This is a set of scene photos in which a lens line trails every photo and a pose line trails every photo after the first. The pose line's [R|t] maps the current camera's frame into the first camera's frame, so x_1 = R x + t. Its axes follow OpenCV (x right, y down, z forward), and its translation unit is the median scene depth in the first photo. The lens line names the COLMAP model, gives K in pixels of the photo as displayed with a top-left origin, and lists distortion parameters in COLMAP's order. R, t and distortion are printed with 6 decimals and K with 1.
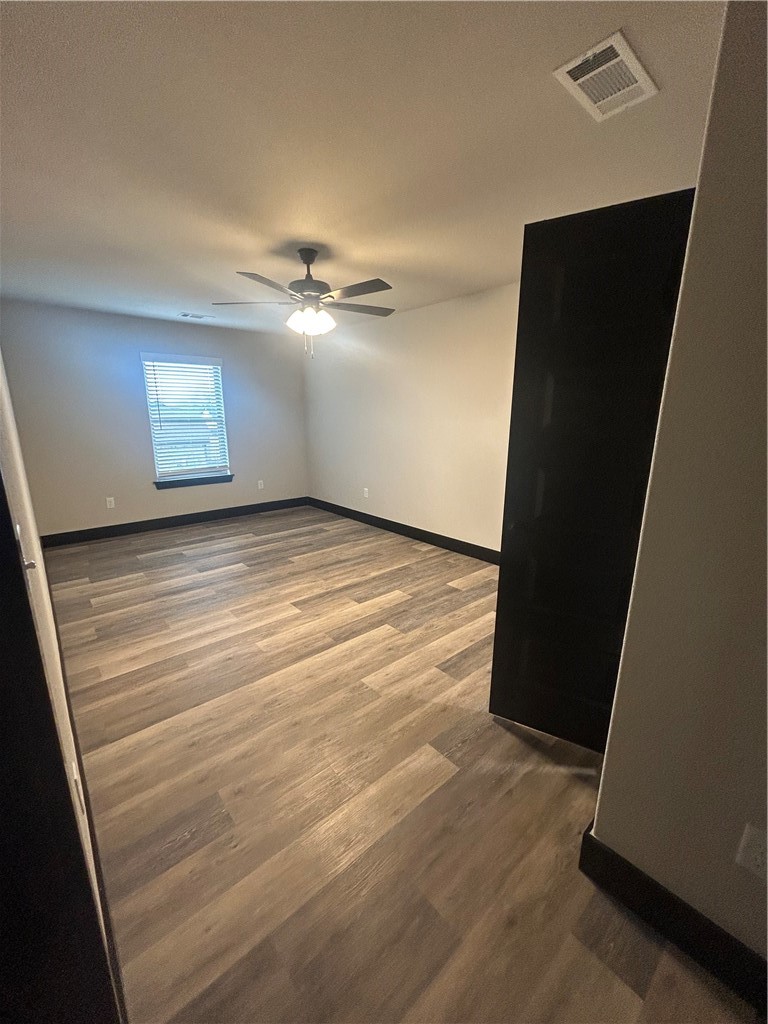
lens RADIAL K [[411.2, 0, 384.0], [0, 411.2, 512.0], [0, 0, 1]] dist [-0.002394, 0.000304]
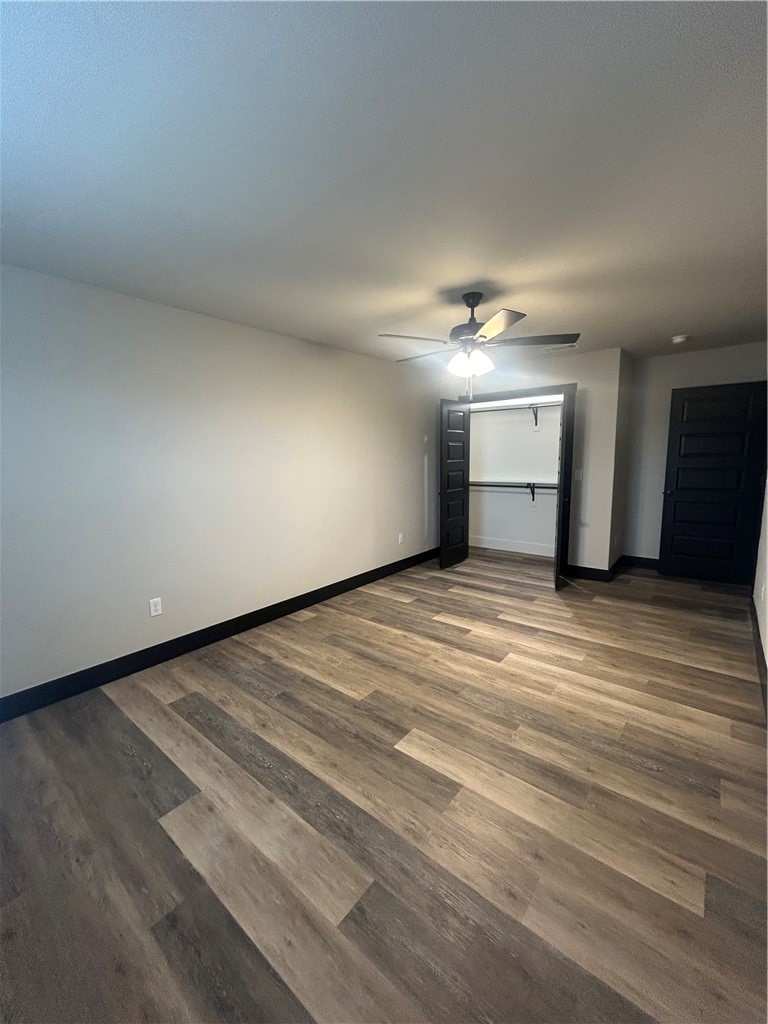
lens RADIAL K [[411.9, 0, 384.0], [0, 411.9, 512.0], [0, 0, 1]] dist [-0.000585, 0.000943]
pose [[-0.169999, -0.136133, 0.975996, -0.923403], [0.247919, 0.952648, 0.176059, -0.284800], [-0.953749, 0.271898, -0.128199, 1.144244]]
